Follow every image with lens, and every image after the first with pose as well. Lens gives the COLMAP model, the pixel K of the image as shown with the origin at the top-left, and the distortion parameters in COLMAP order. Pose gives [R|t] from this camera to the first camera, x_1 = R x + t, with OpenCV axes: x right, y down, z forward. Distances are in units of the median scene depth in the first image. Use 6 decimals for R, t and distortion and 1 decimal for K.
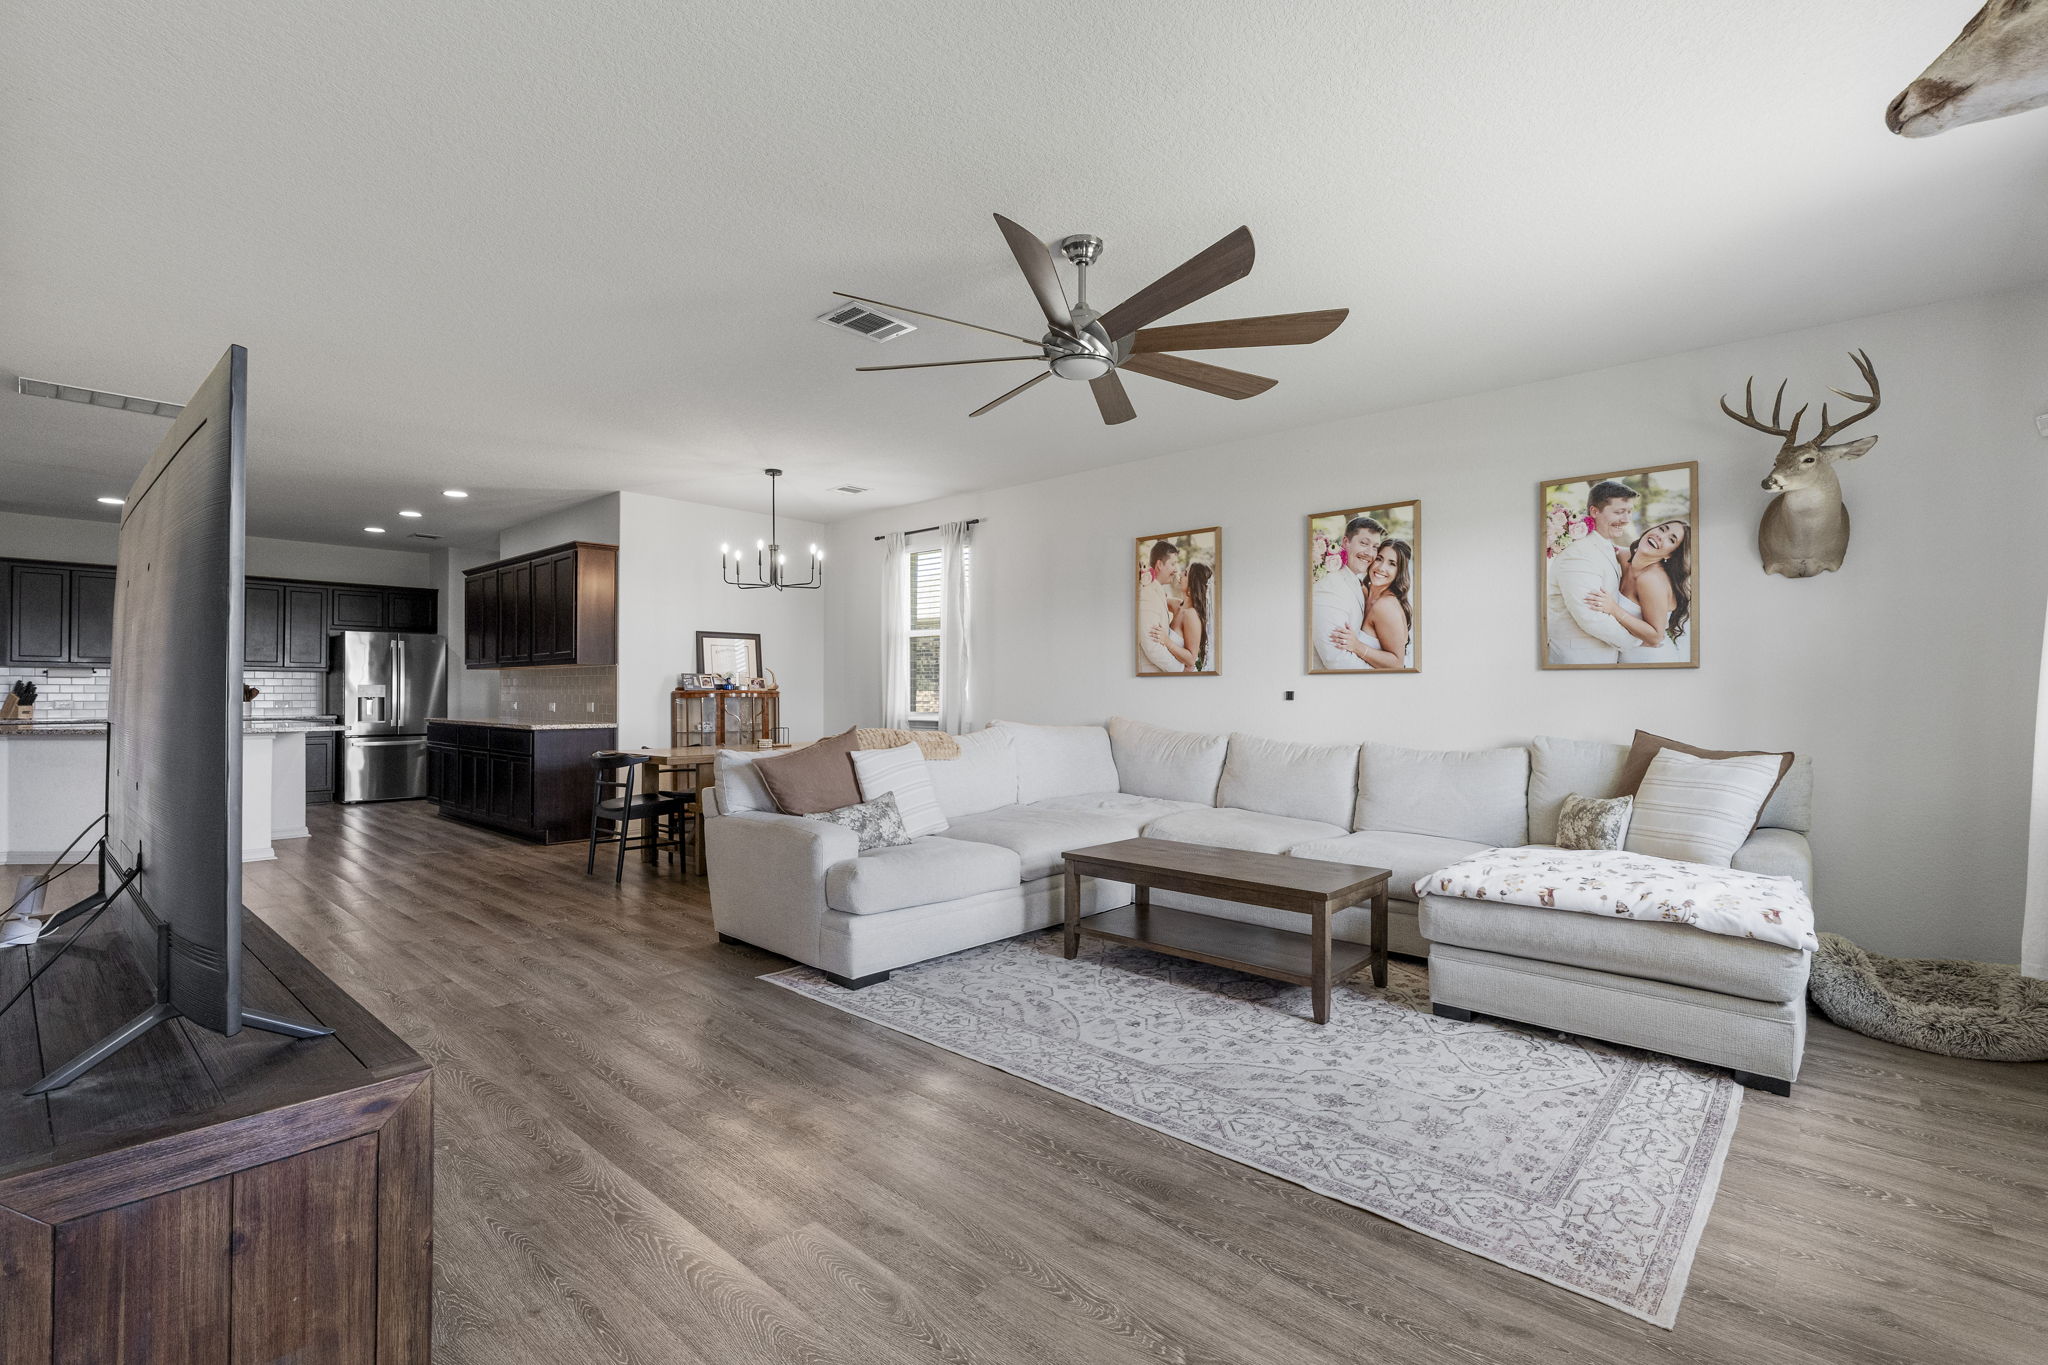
lens RADIAL K [[921.6, 0, 1027.3], [0, 921.6, 688.3], [0, 0, 1]] dist [-0.001462, -0.000050]
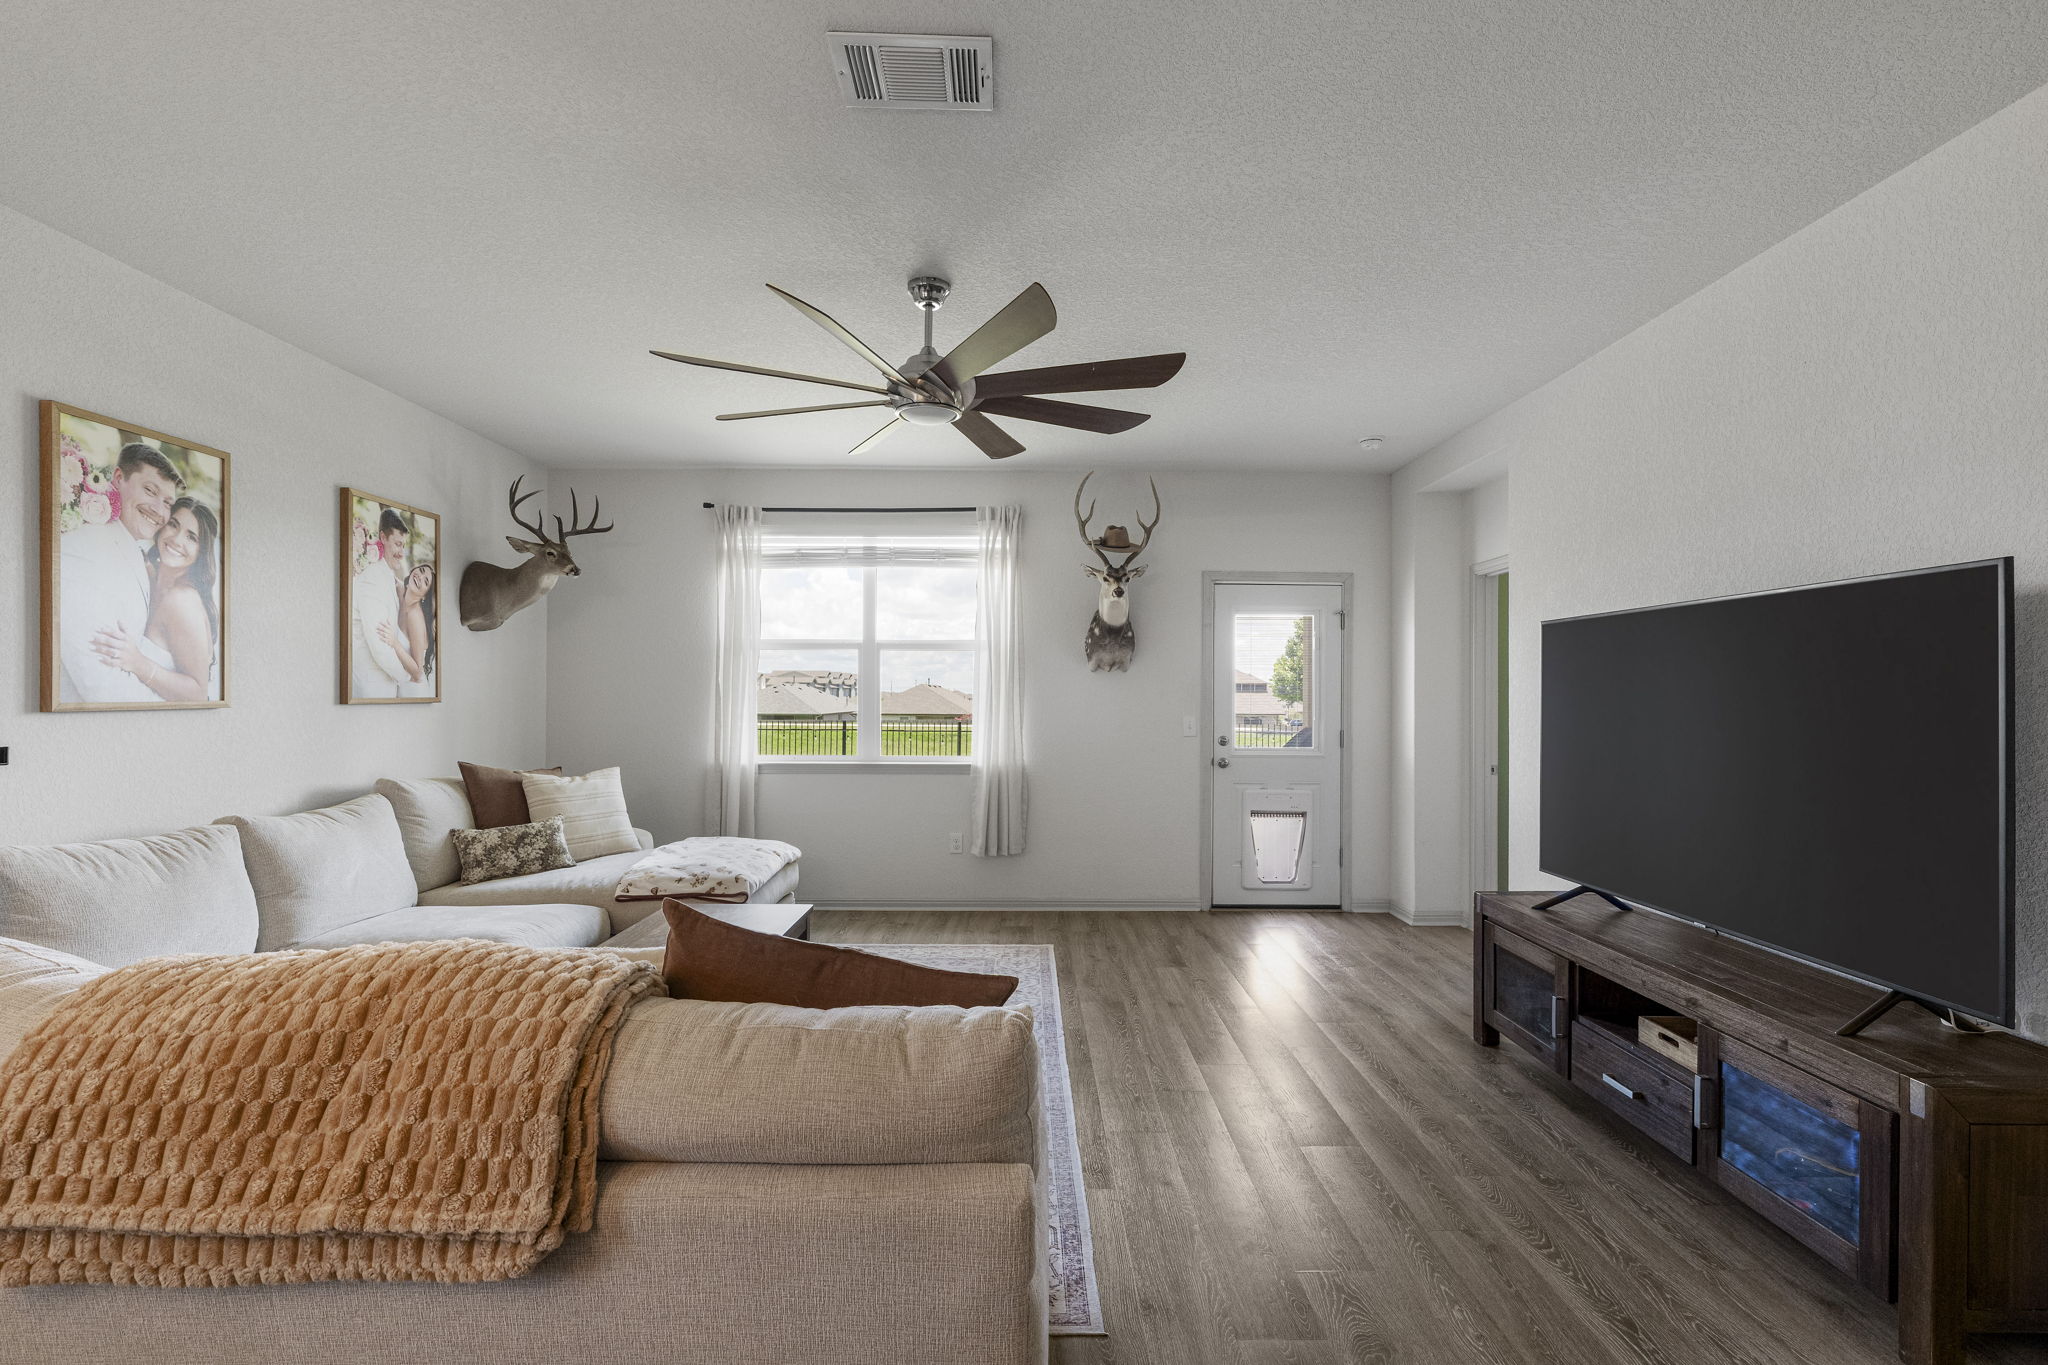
lens RADIAL K [[929.0, 0, 1027.5], [0, 929.0, 688.0], [0, 0, 1]] dist [-0.001952, 0.001117]
pose [[-0.672829, -0.002699, 0.739793, -0.456634], [-0.011370, 0.999913, -0.006694, -0.032162], [-0.739711, -0.012915, -0.672801, 0.976494]]
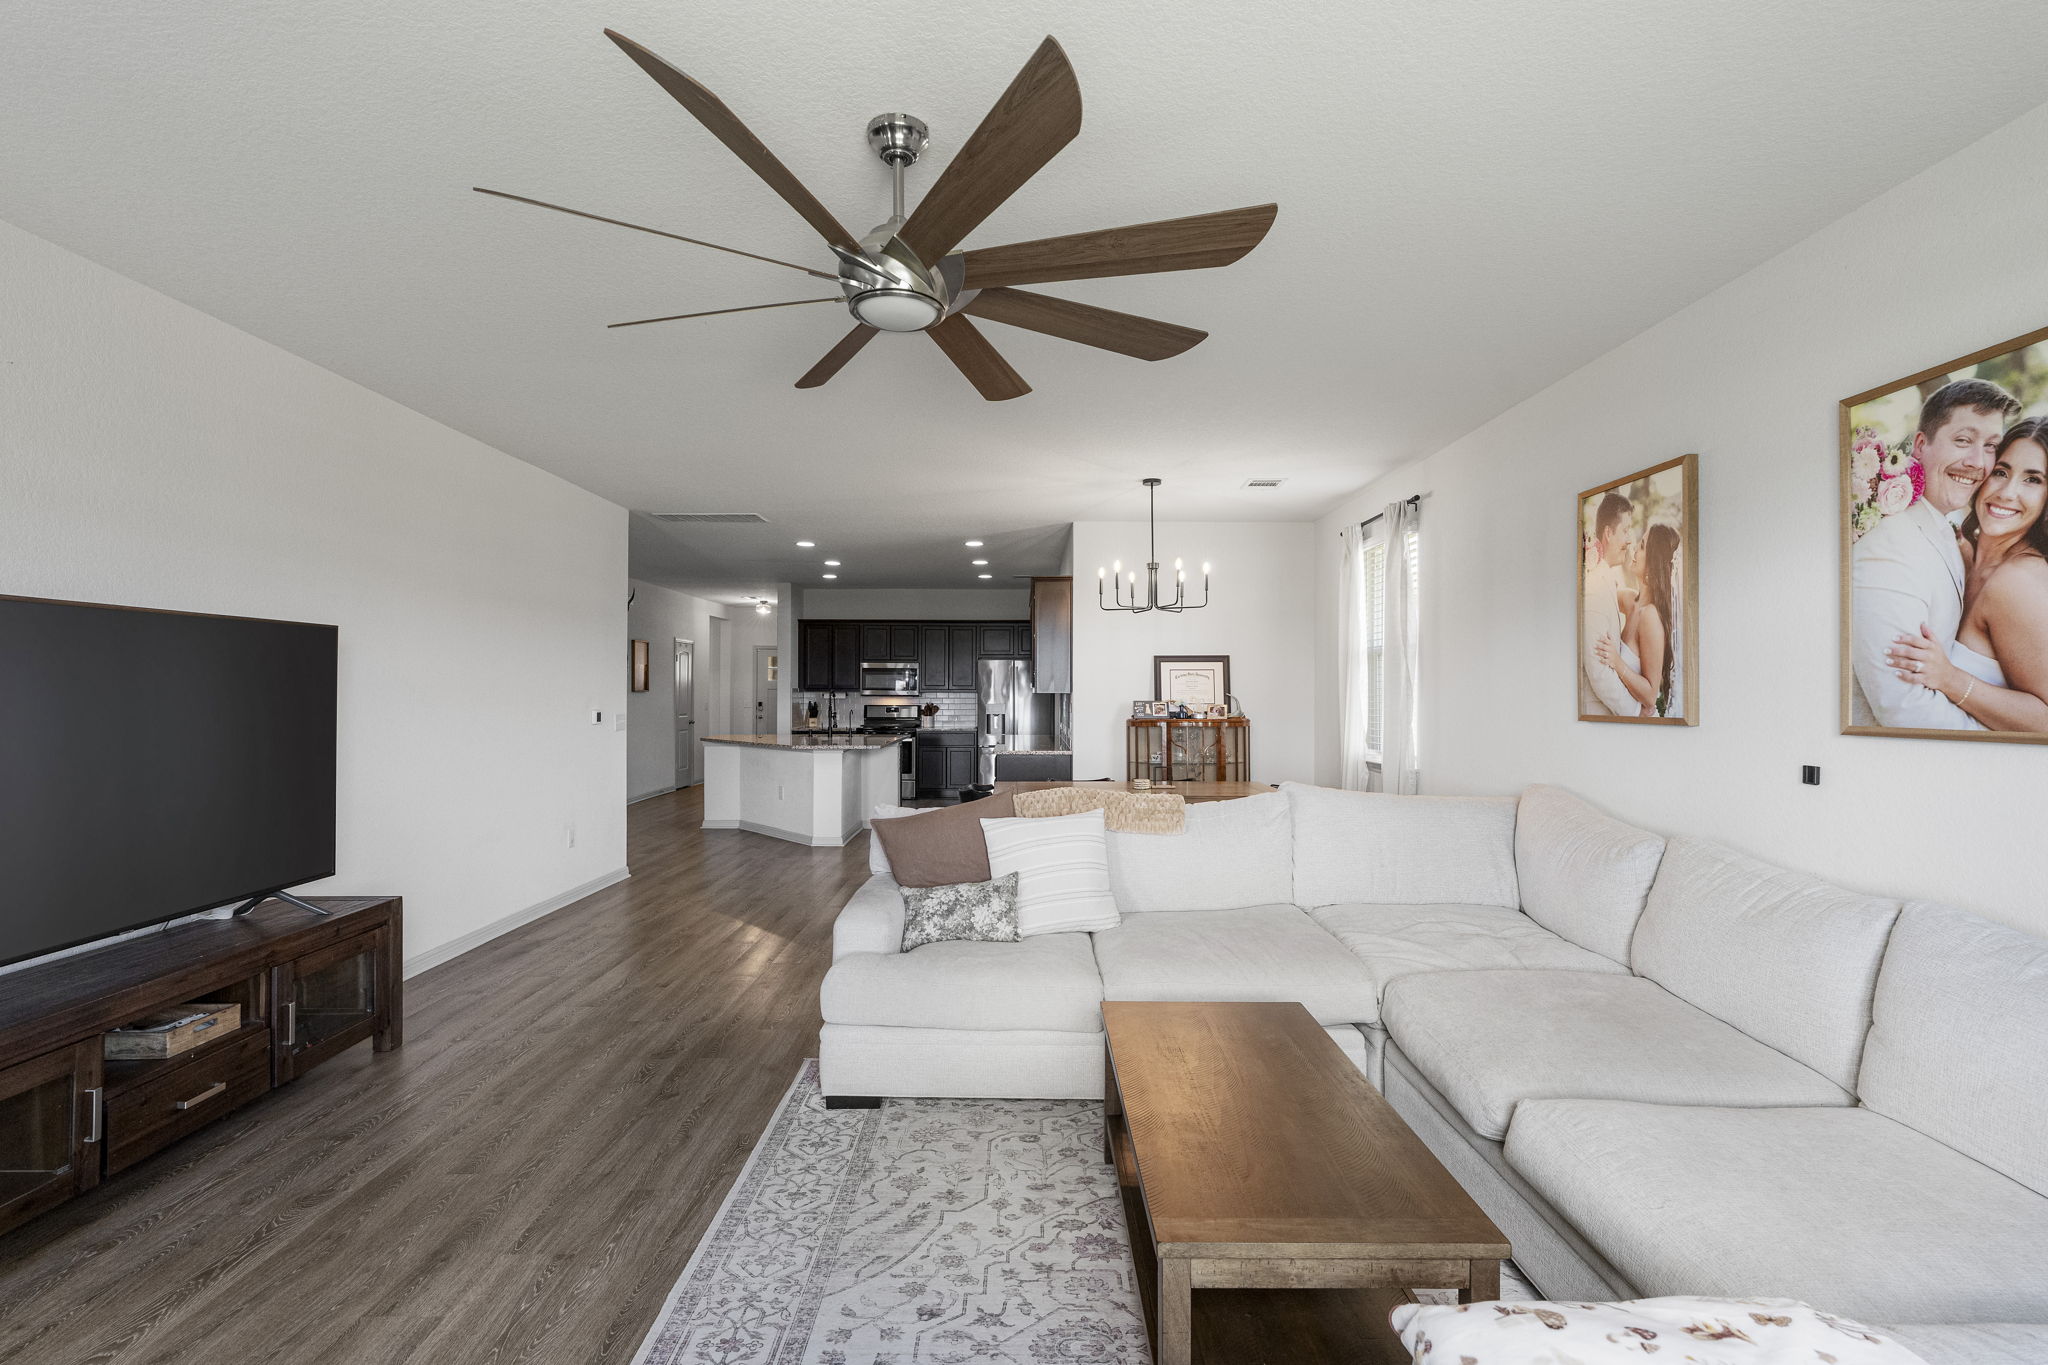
lens RADIAL K [[929.0, 0, 1027.5], [0, 929.0, 688.0], [0, 0, 1]] dist [-0.001952, 0.001117]
pose [[0.672210, -0.003601, -0.740352, 0.390041], [0.003914, 0.999991, -0.001311, -0.041615], [0.740350, -0.002017, 0.672218, 0.376788]]
